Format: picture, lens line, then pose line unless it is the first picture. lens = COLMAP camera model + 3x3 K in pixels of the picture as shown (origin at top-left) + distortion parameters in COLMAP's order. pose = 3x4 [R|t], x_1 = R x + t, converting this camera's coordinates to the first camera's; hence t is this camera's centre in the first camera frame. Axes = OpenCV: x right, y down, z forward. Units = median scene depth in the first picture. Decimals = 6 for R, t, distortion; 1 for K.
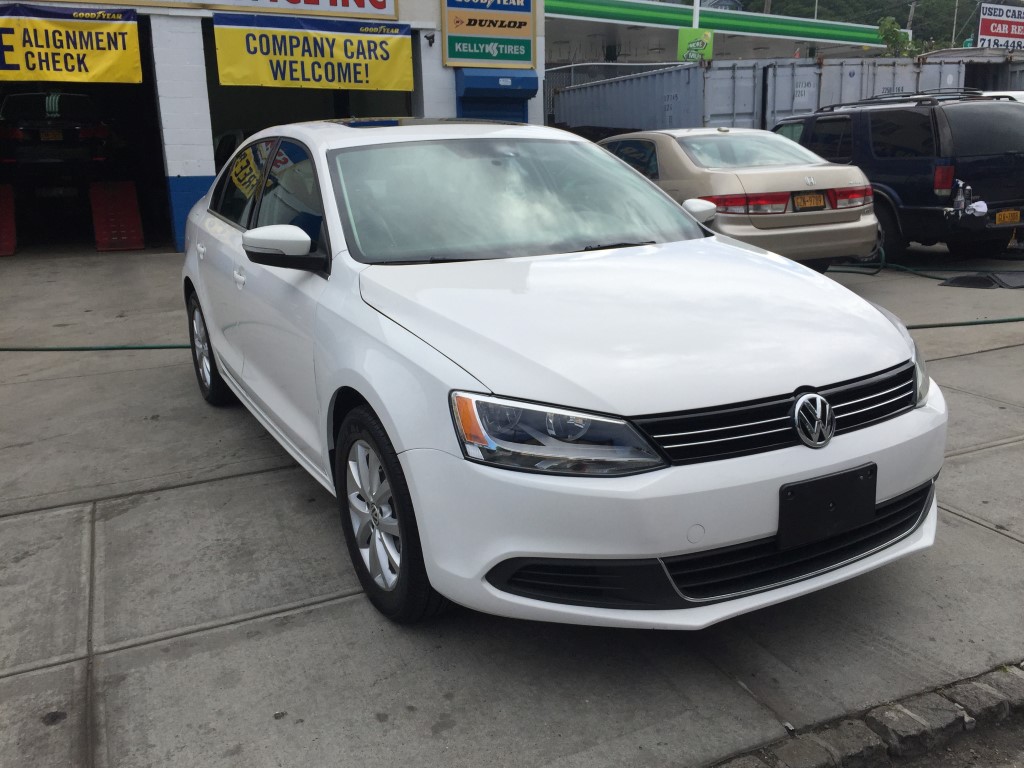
lens RADIAL K [[878.6, 0, 512.2], [0, 878.6, 371.2], [0, 0, 1]] dist [0.090888, -0.131612]
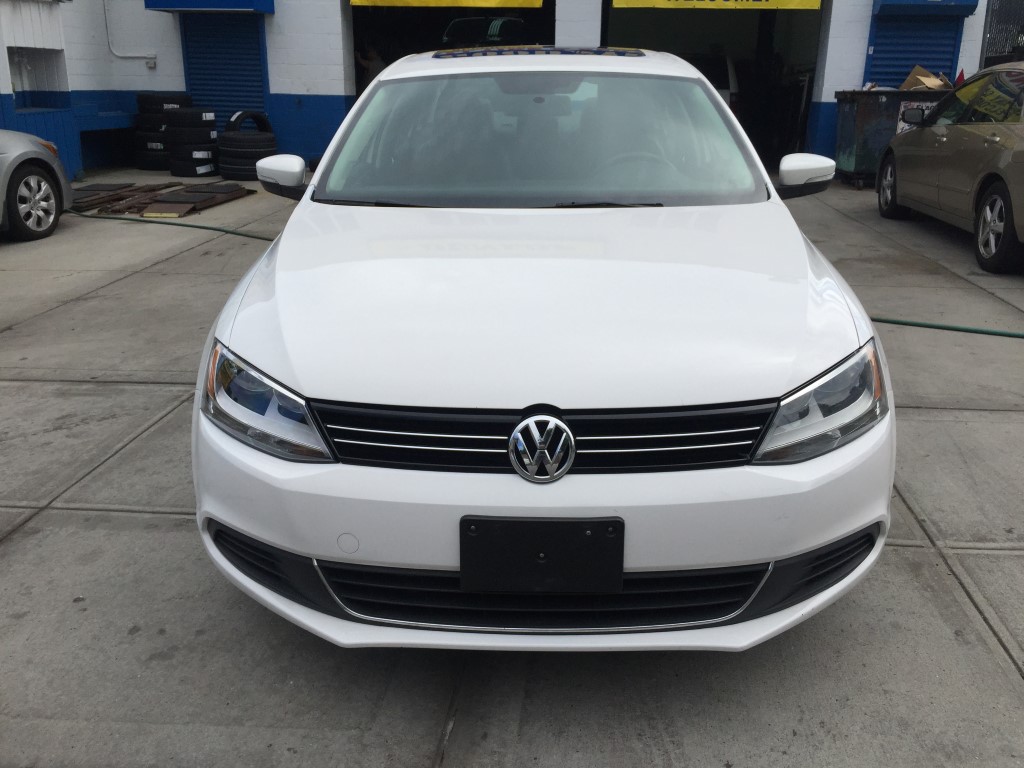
lens RADIAL K [[896.3, 0, 508.3], [0, 896.3, 368.6], [0, 0, 1]] dist [0.010145, -0.006982]
pose [[0.864514, 0.178665, -0.469782, 0.127491], [-0.142479, 0.983460, 0.111829, -0.018966], [0.481992, -0.029744, 0.875671, 0.052391]]
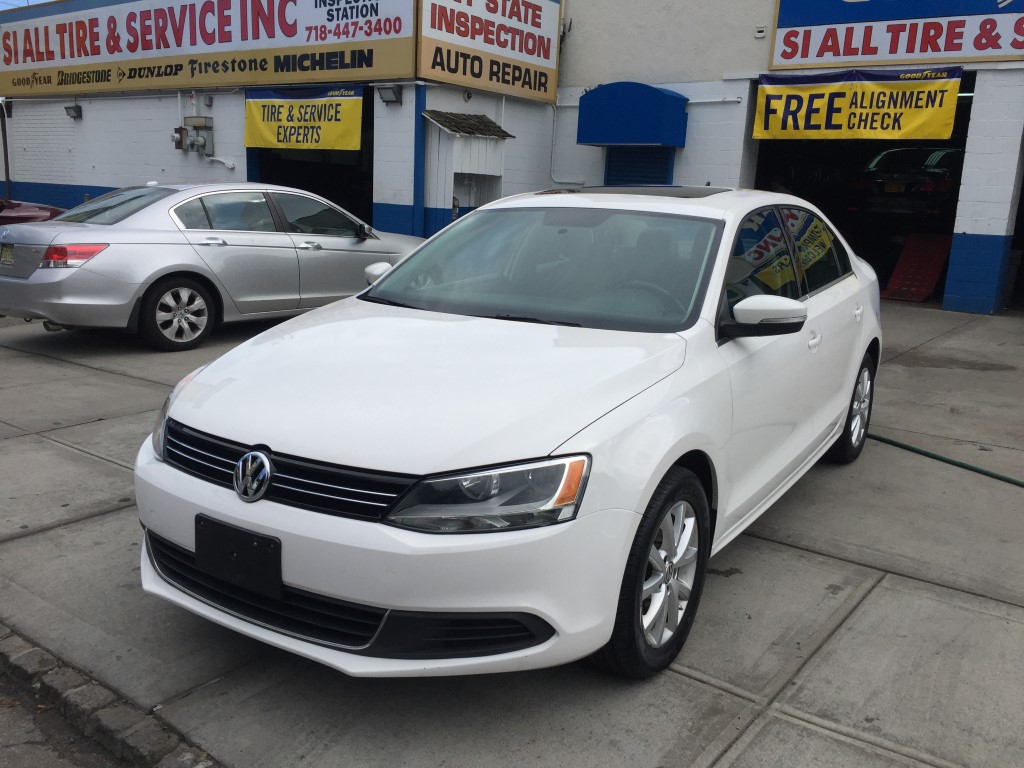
lens RADIAL K [[859.8, 0, 512.0], [0, 859.8, 384.0], [0, 0, 1]] dist [0.100844, -0.140015]
pose [[0.482011, 0.229610, -0.845544, 0.255598], [-0.257509, 0.959554, 0.113774, -0.047839], [0.837469, 0.162894, 0.521643, 0.129680]]
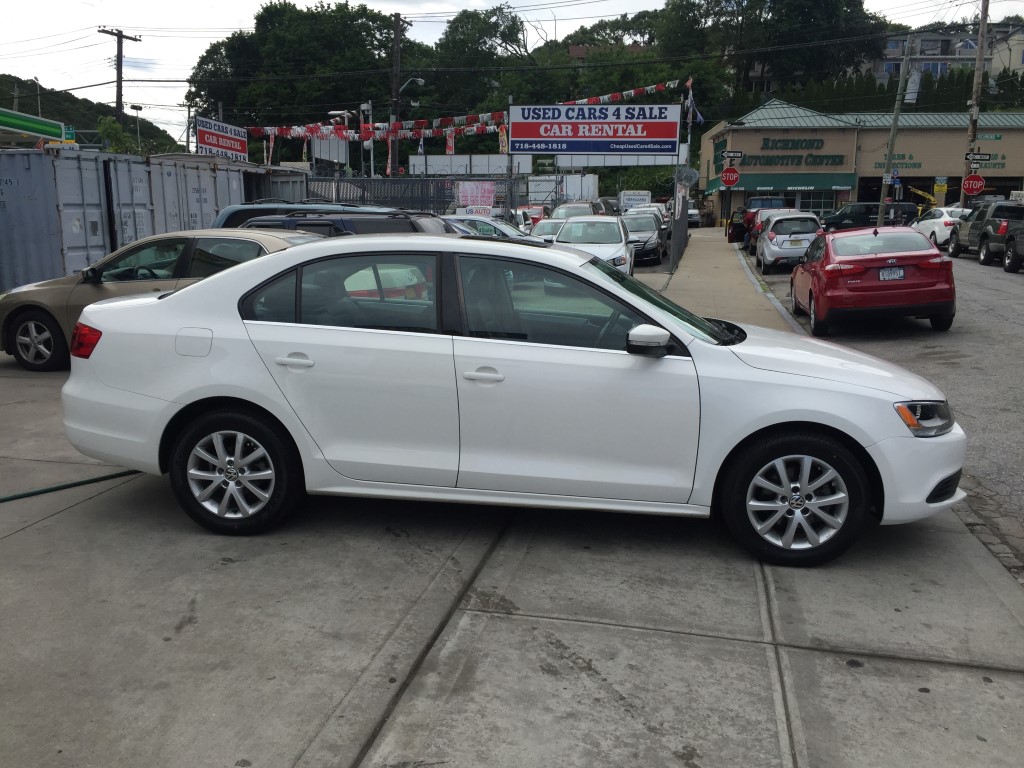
lens RADIAL K [[859.8, 0, 512.0], [0, 859.8, 384.0], [0, 0, 1]] dist [0.100844, -0.140015]
pose [[0.592716, -0.113702, 0.797345, -0.363487], [0.173033, 0.984845, 0.011813, -0.032782], [-0.786605, 0.130965, 0.603408, 0.097663]]
